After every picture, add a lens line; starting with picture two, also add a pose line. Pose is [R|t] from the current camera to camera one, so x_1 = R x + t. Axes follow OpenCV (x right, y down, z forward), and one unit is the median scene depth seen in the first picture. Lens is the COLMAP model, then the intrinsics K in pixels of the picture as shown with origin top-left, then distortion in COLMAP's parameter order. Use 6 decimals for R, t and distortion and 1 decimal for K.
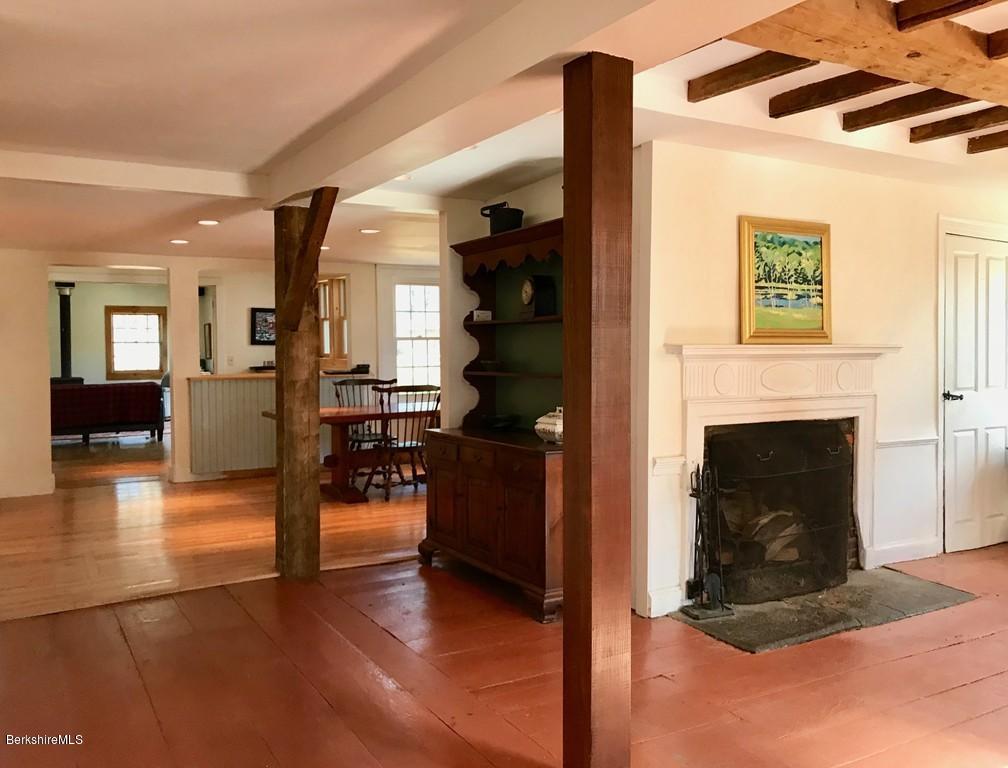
lens RADIAL K [[846.5, 0, 498.6], [0, 846.5, 367.4], [0, 0, 1]] dist [0.015233, 0.021006]
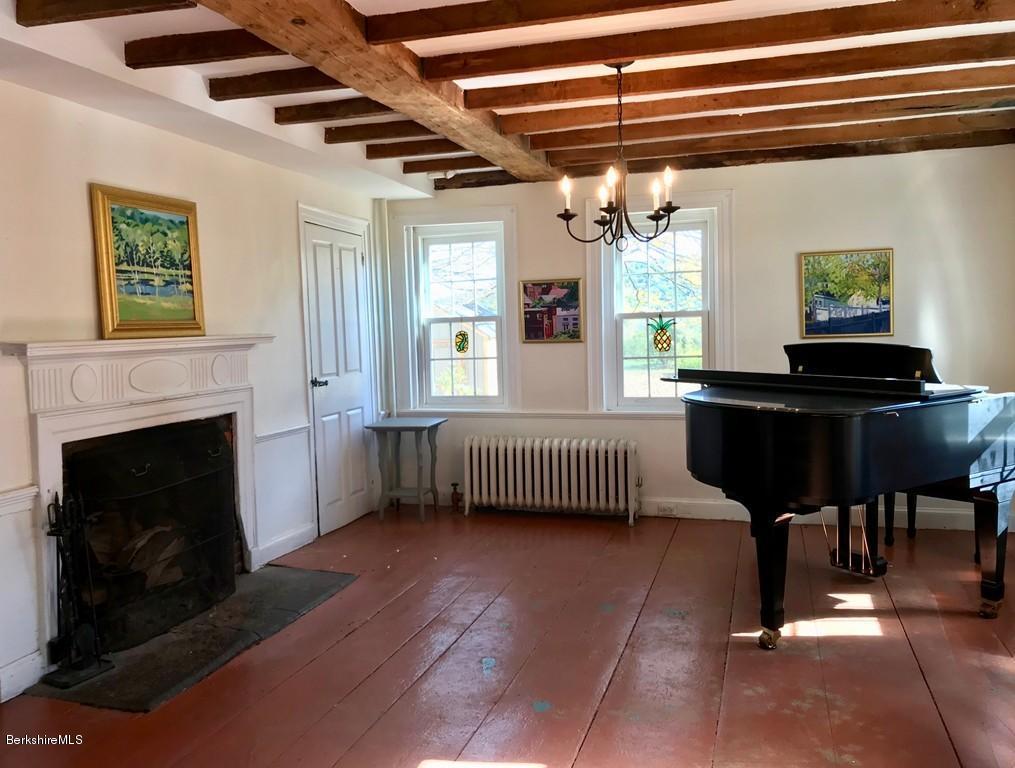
lens RADIAL K [[852.4, 0, 502.1], [0, 852.4, 367.3], [0, 0, 1]] dist [0.015233, 0.021006]
pose [[0.731496, -0.056660, 0.679488, 0.001201], [0.044512, 0.998384, 0.035334, -0.012197], [-0.680392, 0.004399, 0.732835, 0.118390]]
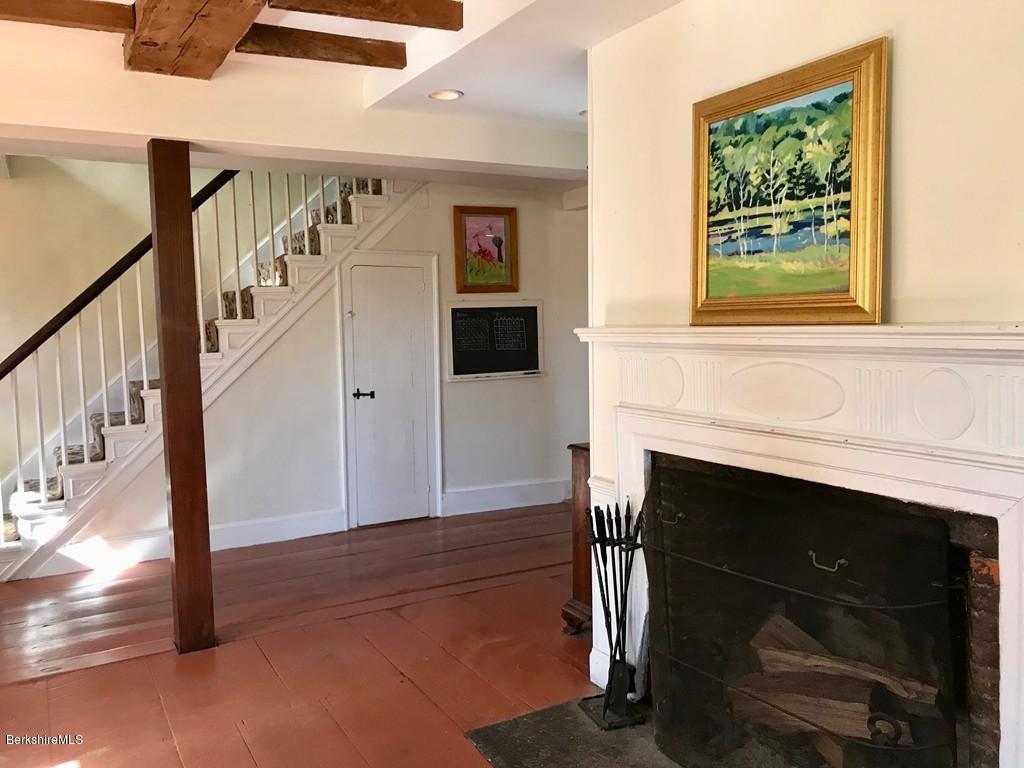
lens RADIAL K [[846.0, 0, 513.4], [0, 846.0, 369.3], [0, 0, 1]] dist [0.010200, 0.004129]
pose [[0.001542, 0.060883, -0.998144, 0.861125], [-0.001439, 0.998144, 0.060880, -0.031904], [0.999998, 0.001342, 0.001627, 0.859042]]
